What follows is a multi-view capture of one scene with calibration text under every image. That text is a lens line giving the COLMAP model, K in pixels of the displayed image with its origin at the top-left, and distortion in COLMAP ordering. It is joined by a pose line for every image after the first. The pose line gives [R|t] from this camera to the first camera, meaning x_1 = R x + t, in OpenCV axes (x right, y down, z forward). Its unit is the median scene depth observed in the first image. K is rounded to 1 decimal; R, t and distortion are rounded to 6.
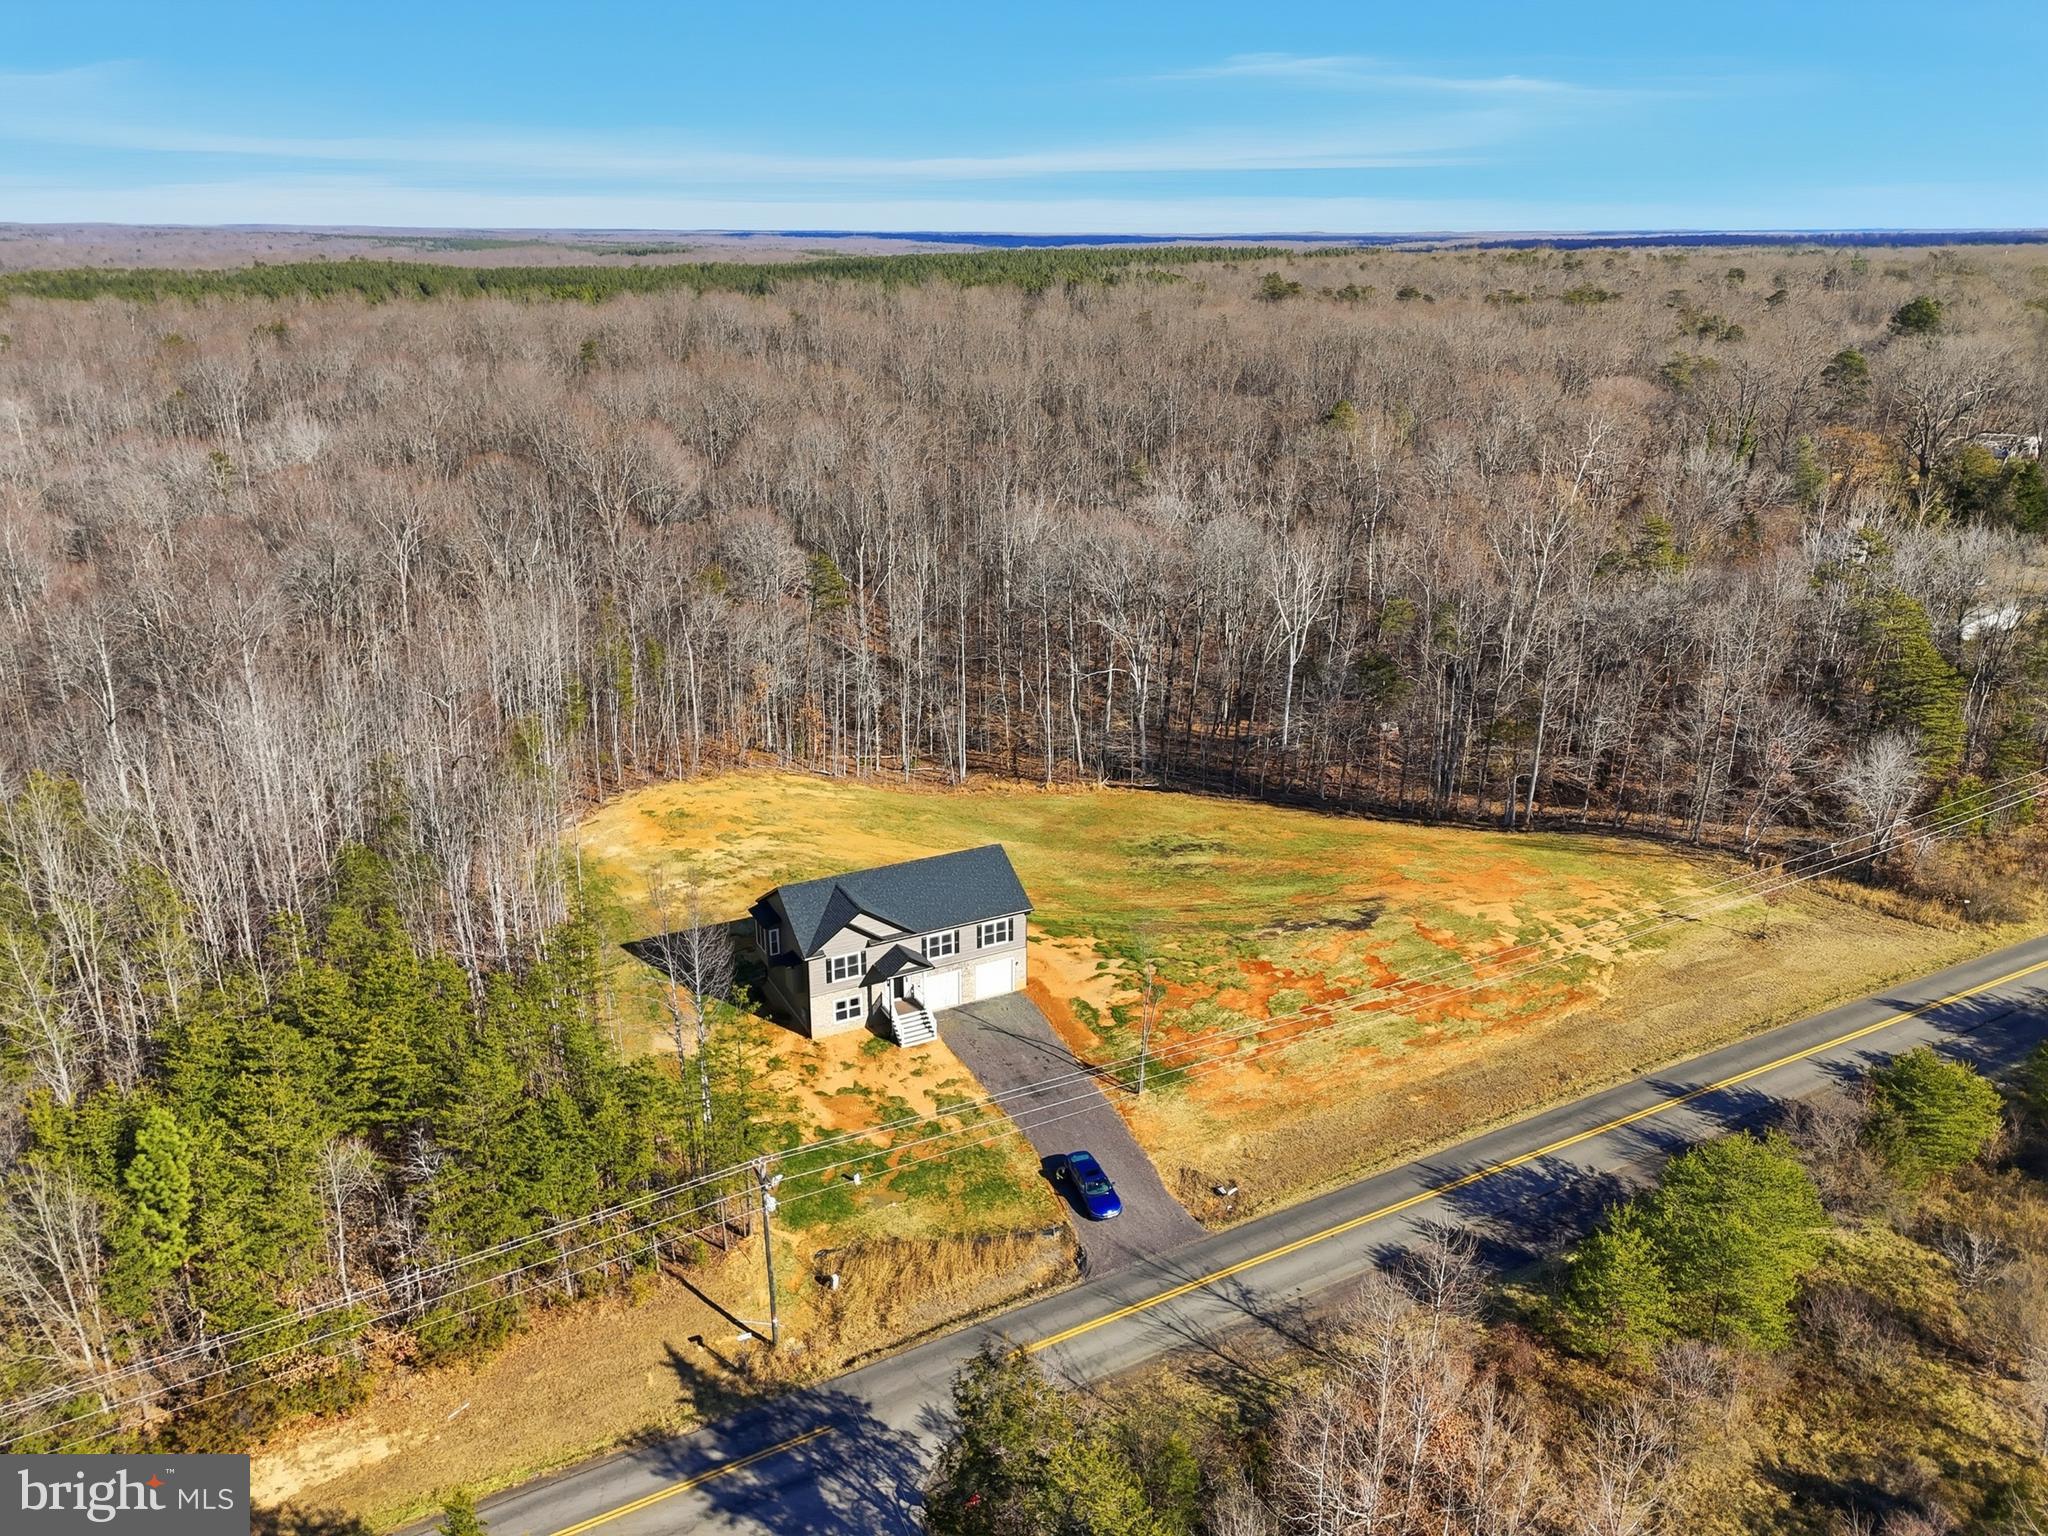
lens RADIAL K [[1492.3, 0, 1021.0], [0, 1492.3, 757.6], [0, 0, 1]] dist [0.072502, -0.061574]
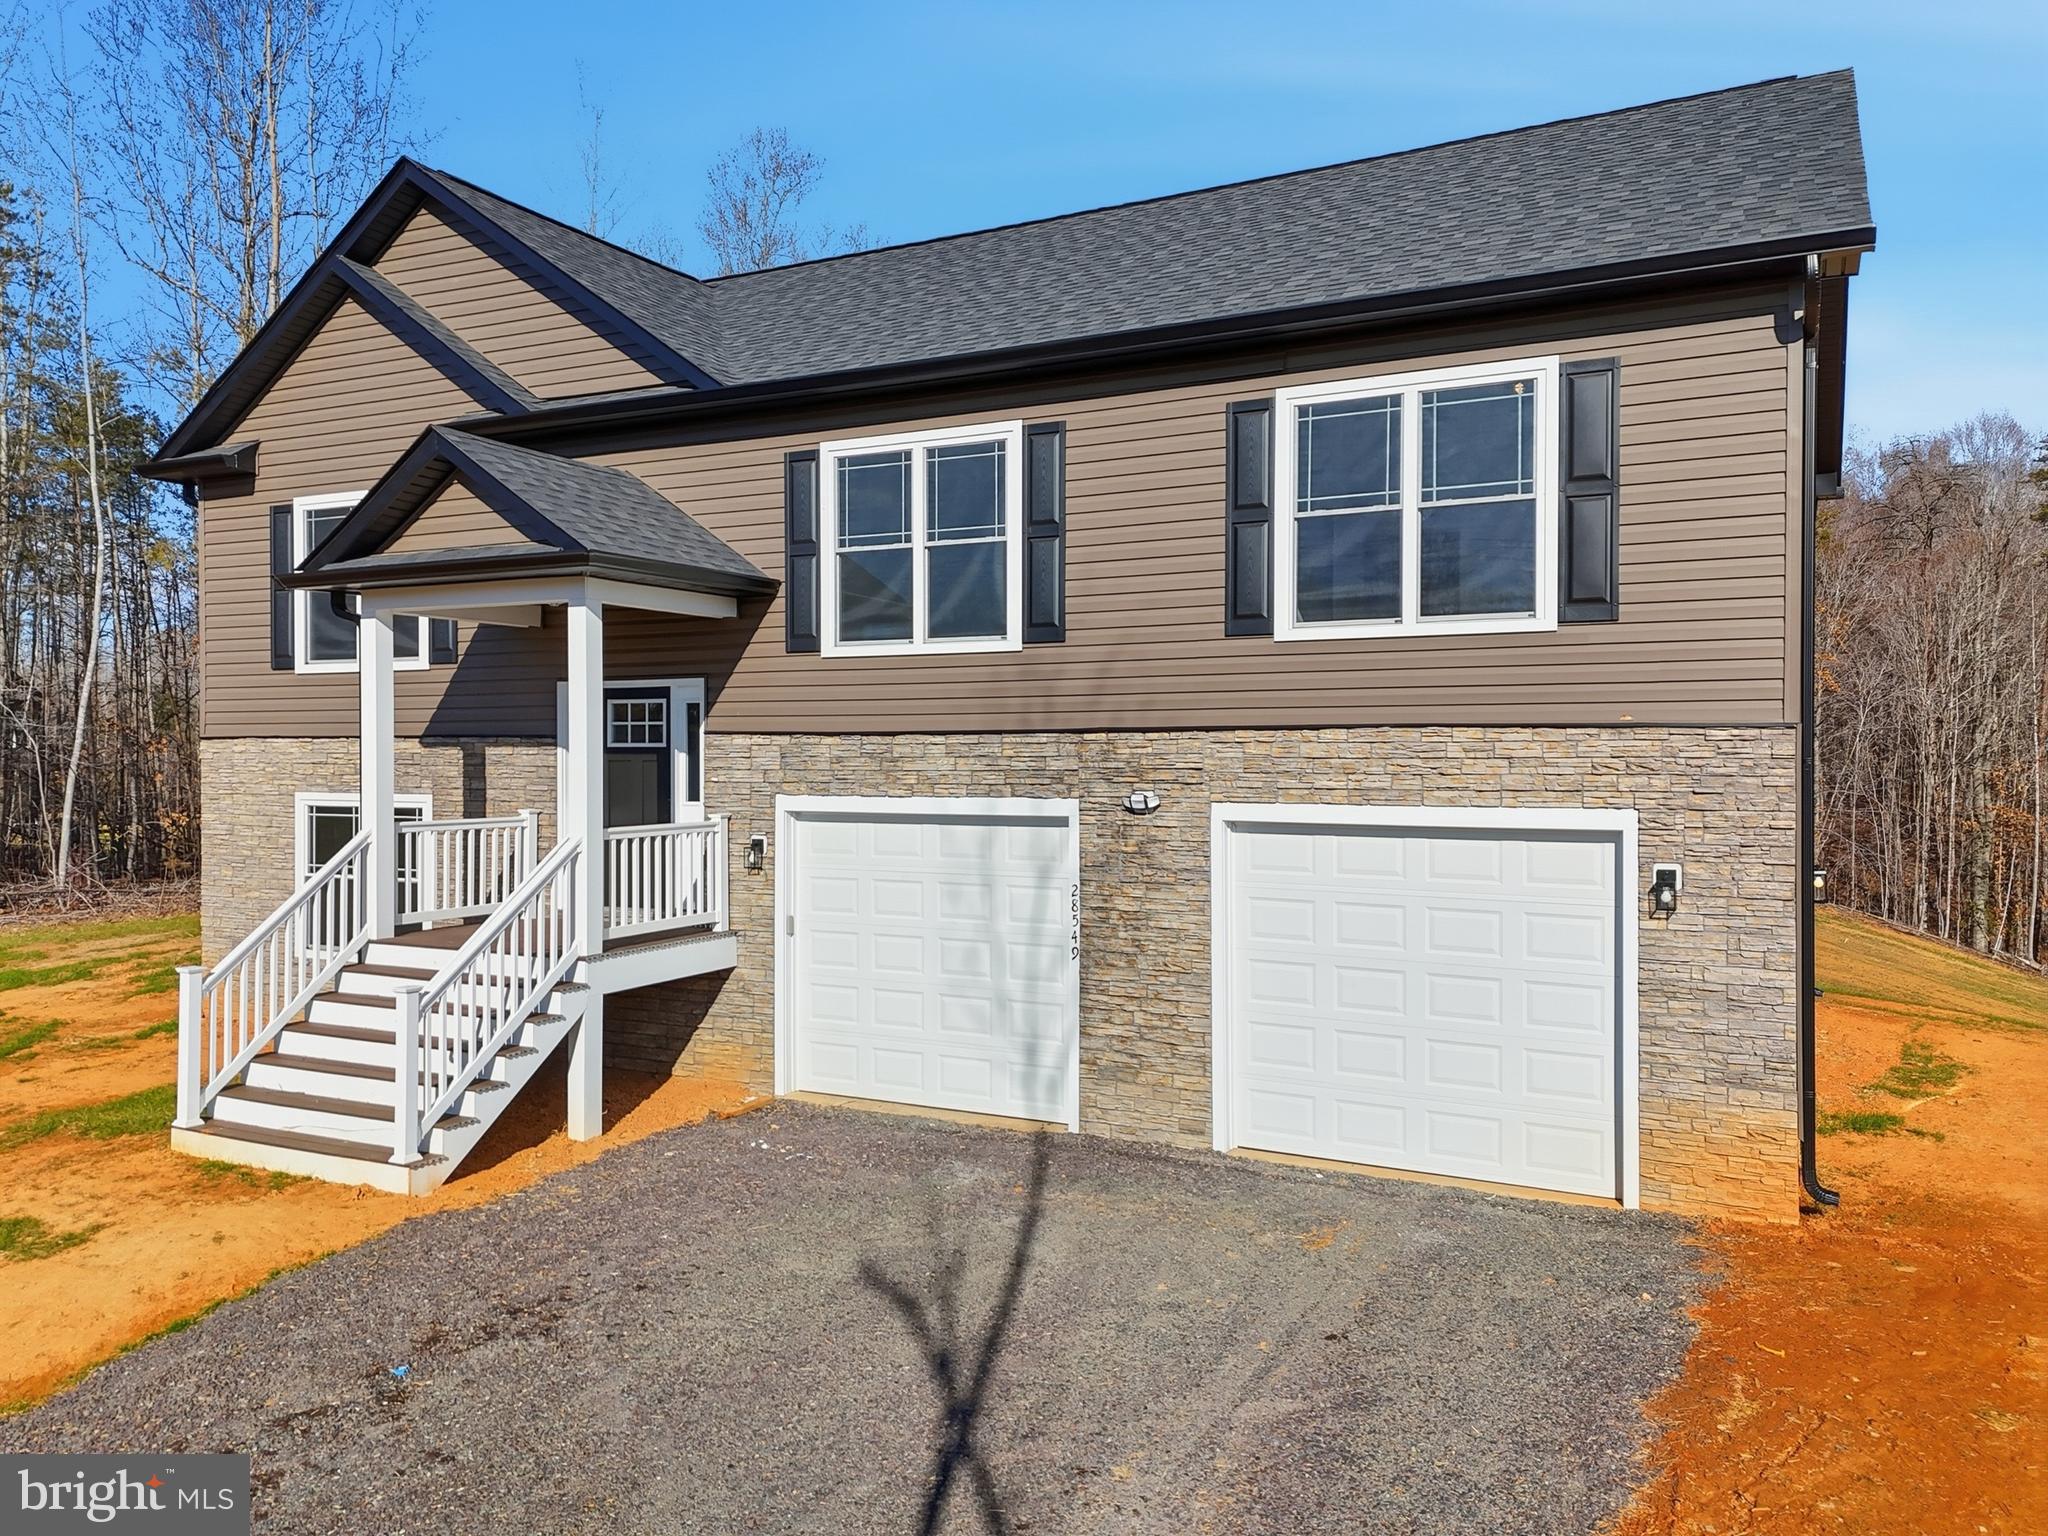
lens RADIAL K [[1492.3, 0, 1020.8], [0, 1492.3, 755.9], [0, 0, 1]] dist [0.072502, -0.061574]
pose [[0.583684, 0.004466, -0.811969, 0.054218], [-0.273004, 0.942849, -0.191063, 0.168113], [0.764711, 0.333191, 0.551545, 0.967471]]
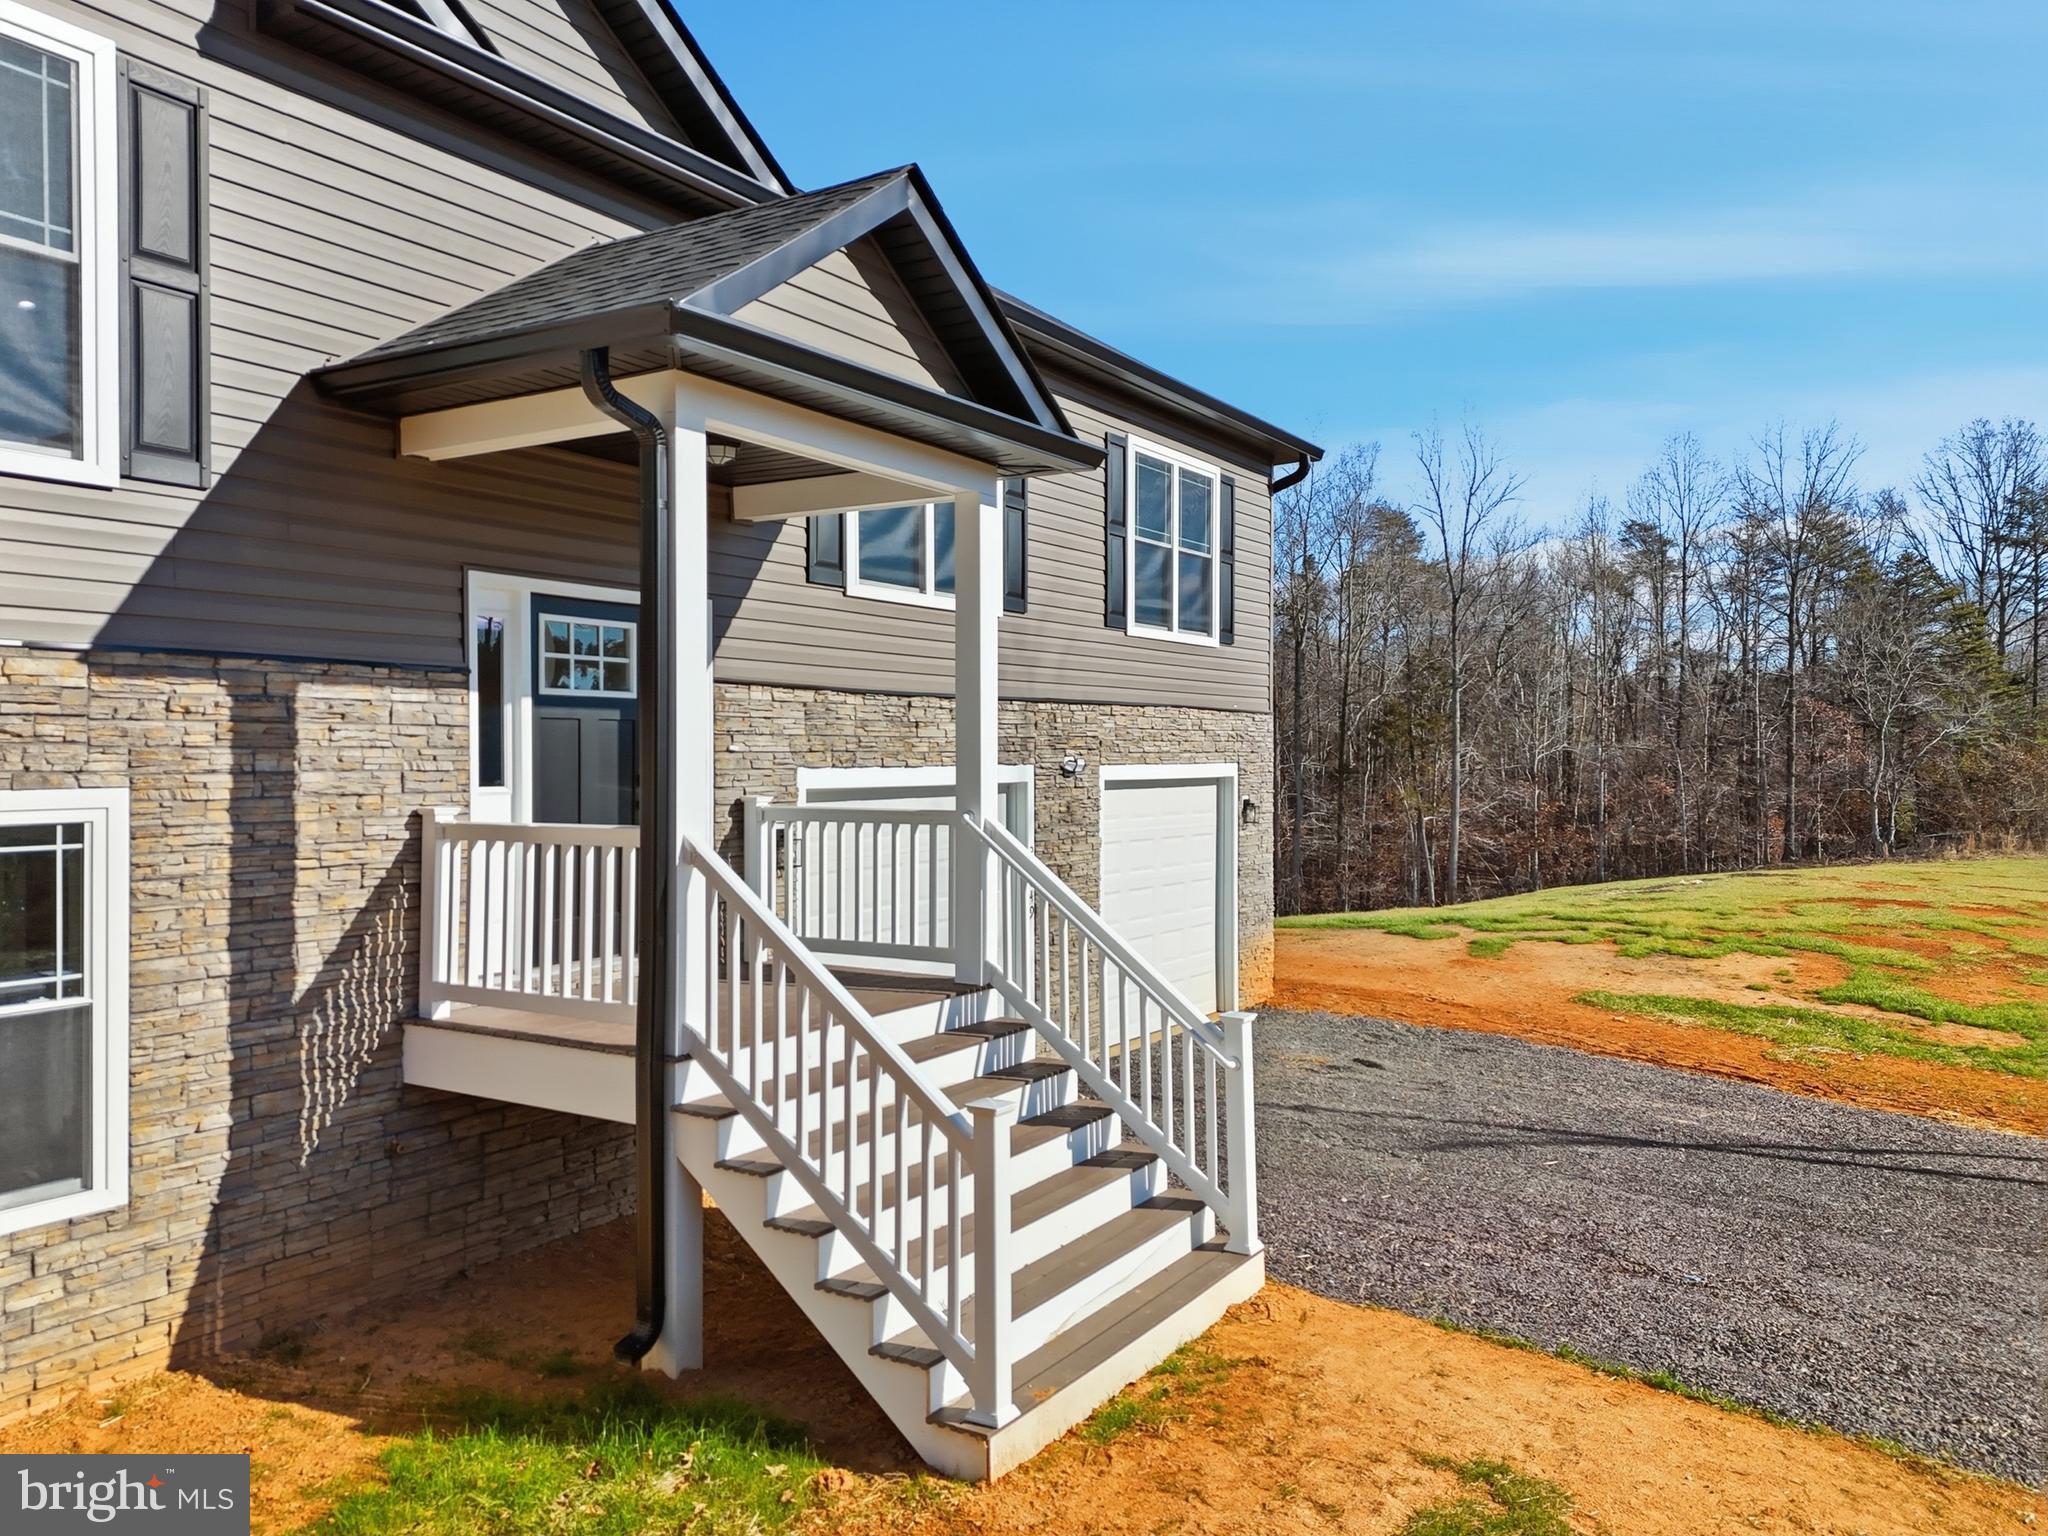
lens RADIAL K [[1492.3, 0, 1028.5], [0, 1492.3, 758.6], [0, 0, 1]] dist [0.072502, -0.061574]
pose [[0.859929, 0.000281, 0.510414, -0.106992], [0.169857, 0.942846, -0.286689, 0.182927], [-0.481322, 0.333229, 0.810732, 0.935762]]
